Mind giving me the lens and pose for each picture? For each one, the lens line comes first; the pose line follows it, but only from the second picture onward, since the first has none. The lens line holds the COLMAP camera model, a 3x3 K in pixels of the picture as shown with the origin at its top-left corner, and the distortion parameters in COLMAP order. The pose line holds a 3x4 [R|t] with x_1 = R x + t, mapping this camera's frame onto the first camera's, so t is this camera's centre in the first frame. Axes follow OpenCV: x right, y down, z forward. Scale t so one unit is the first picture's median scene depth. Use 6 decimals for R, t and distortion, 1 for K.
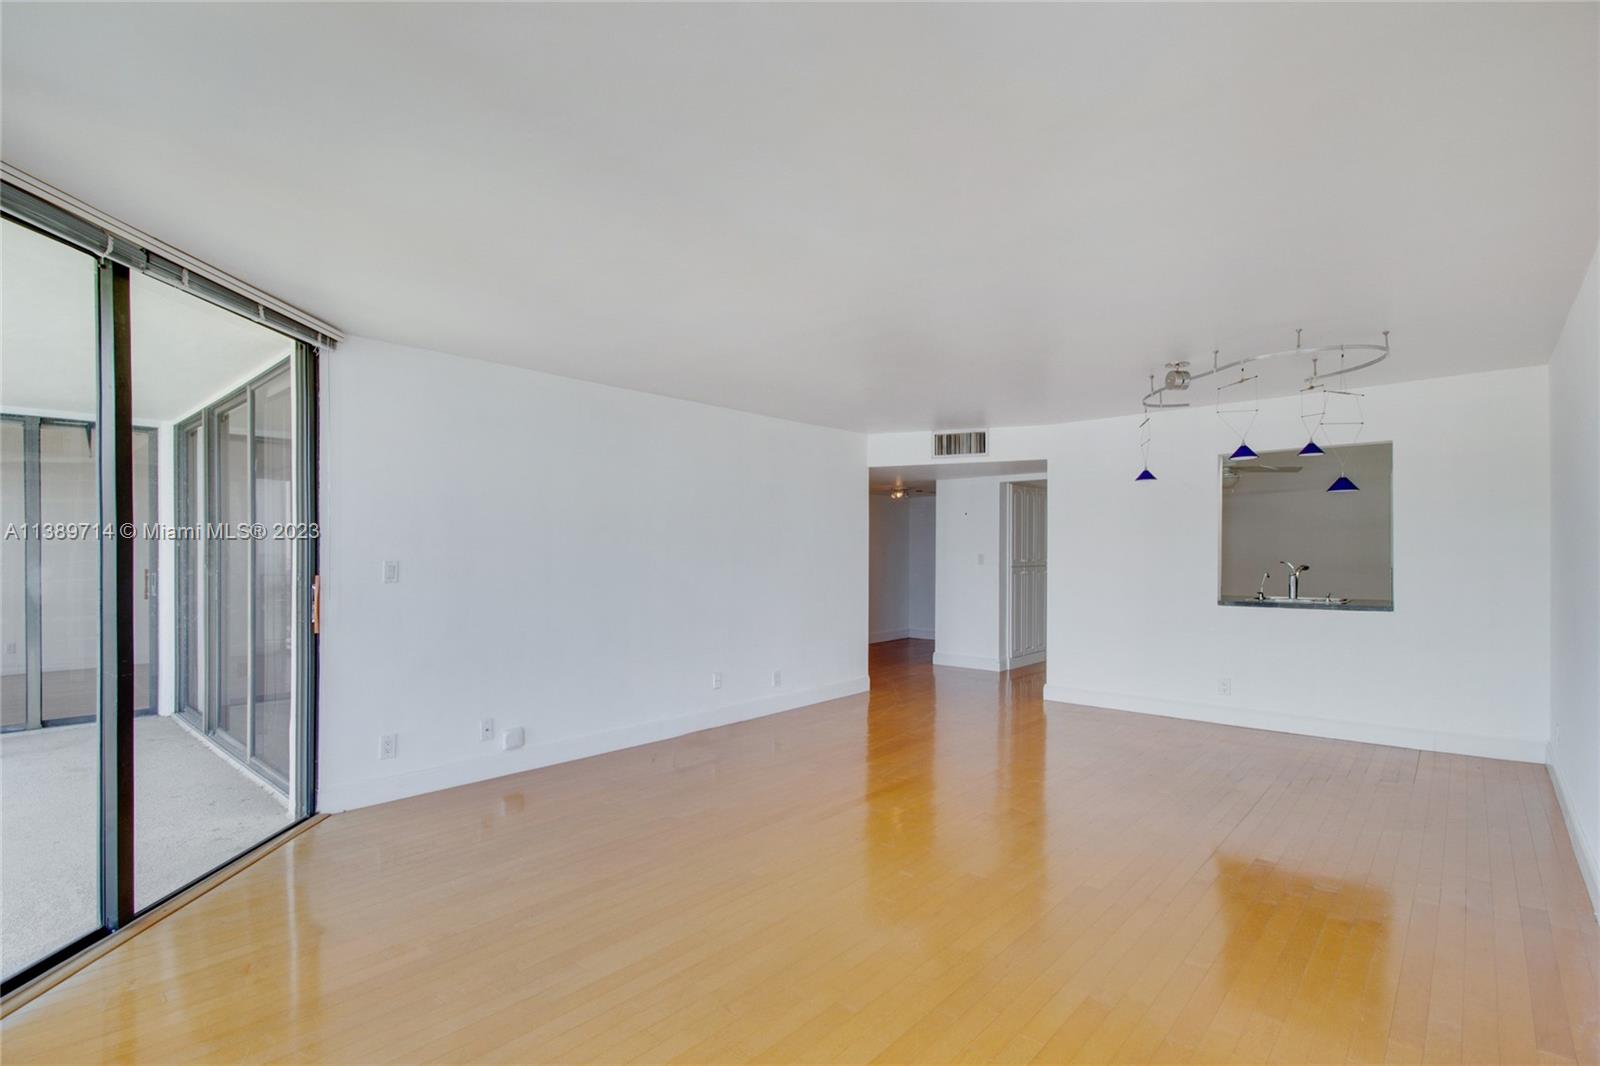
lens RADIAL K [[743.2, 0, 761.0], [0, 743.2, 562.8], [0, 0, 1]] dist [-0.000919, -0.000344]
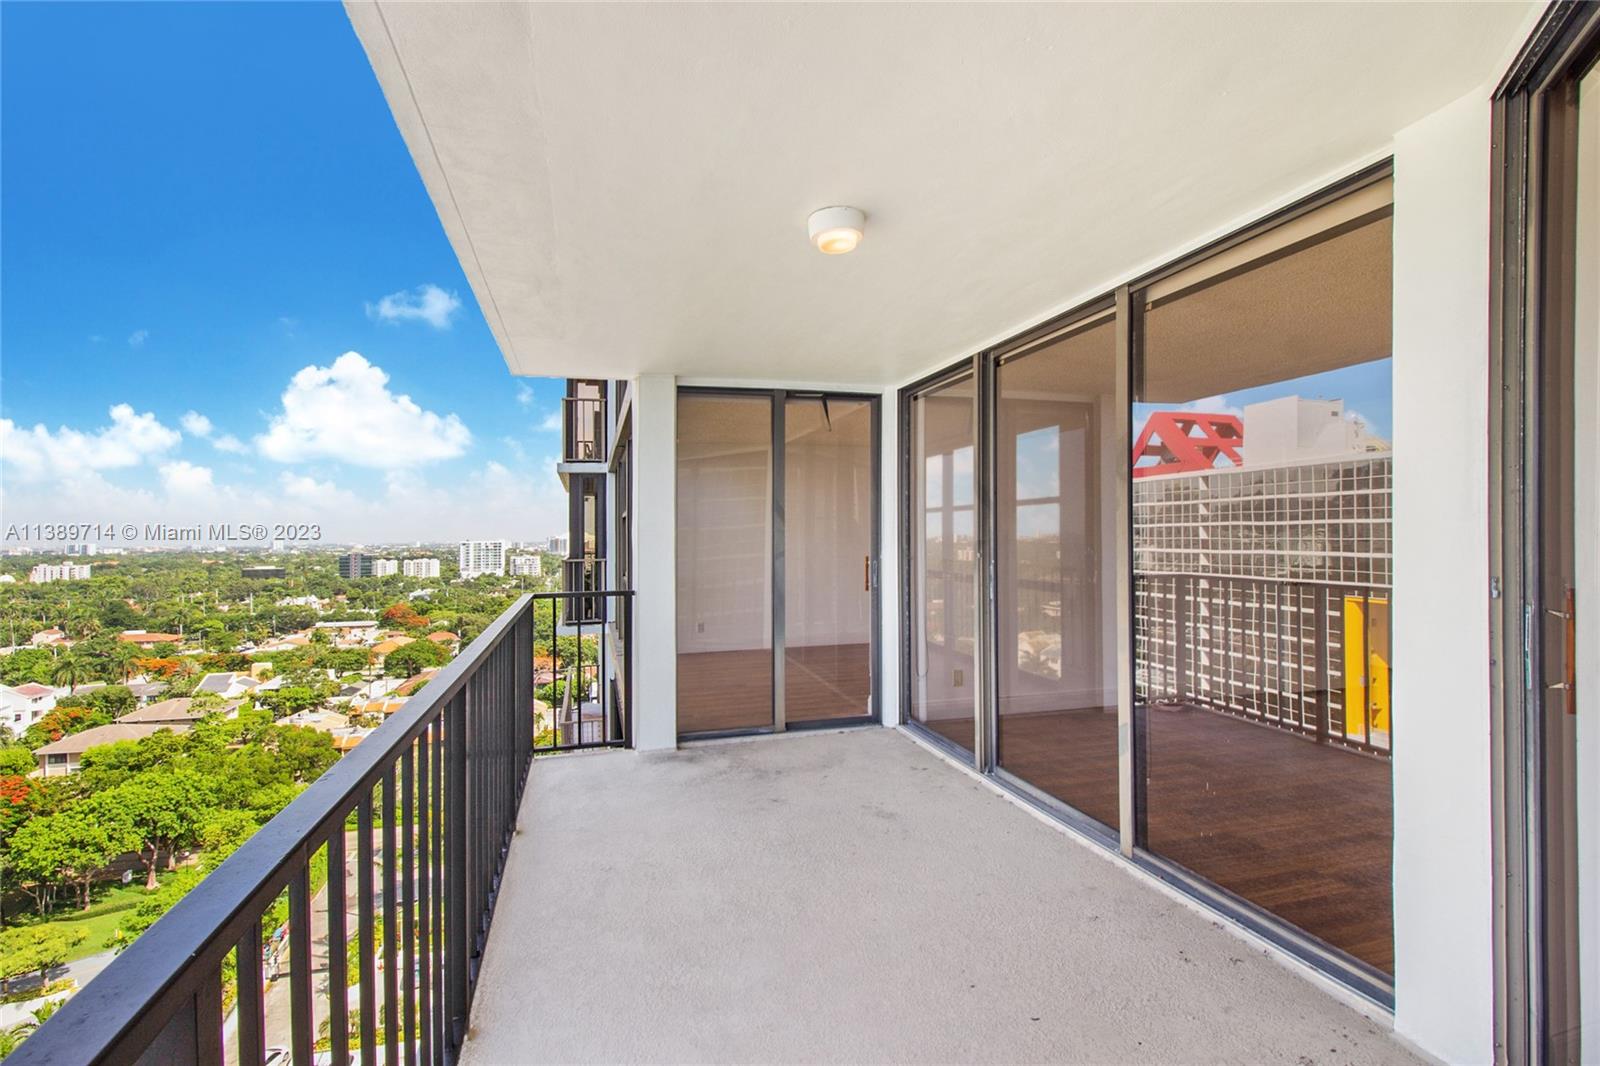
lens RADIAL K [[751.1, 0, 807.9], [0, 751.1, 546.9], [0, 0, 1]] dist [-0.012374, -0.000704]
pose [[0.854414, 0.001580, -0.519590, -0.467857], [0.000763, 0.999990, 0.004296, -0.007541], [0.519592, -0.004067, 0.854405, 0.223783]]
